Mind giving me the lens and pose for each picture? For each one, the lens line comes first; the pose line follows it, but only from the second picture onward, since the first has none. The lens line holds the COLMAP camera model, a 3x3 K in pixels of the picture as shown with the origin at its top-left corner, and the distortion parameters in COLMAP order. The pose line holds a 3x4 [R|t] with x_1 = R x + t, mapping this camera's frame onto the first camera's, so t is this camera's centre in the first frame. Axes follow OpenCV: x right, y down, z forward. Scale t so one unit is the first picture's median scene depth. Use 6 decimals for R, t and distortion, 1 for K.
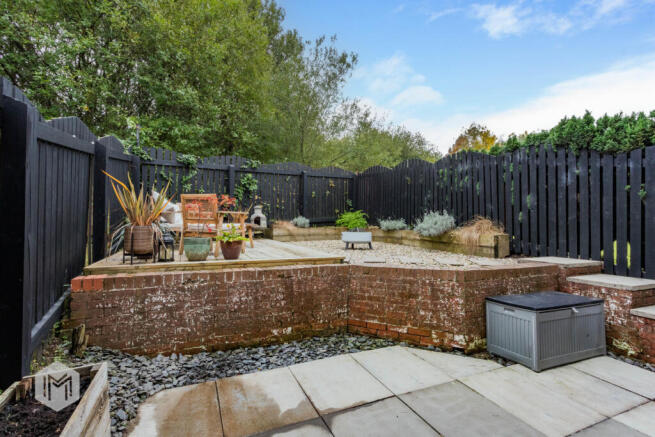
lens RADIAL K [[312.9, 0, 327.5], [0, 312.9, 218.5], [0, 0, 1]] dist [0.000986, 0.000122]
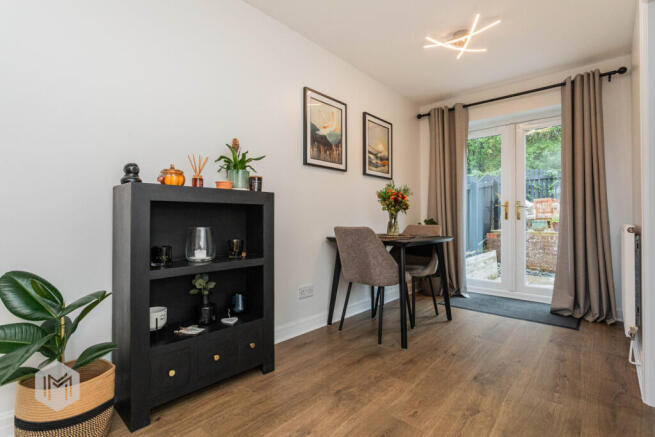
lens RADIAL K [[323.6, 0, 327.5], [0, 323.6, 218.5], [0, 0, 1]] dist [-0.019594, 0.000019]
pose [[0.424694, -0.012354, -0.905253, 0.789051], [0.010433, 0.999907, -0.008751, 0.046392], [0.905277, -0.005728, 0.424784, -1.007036]]
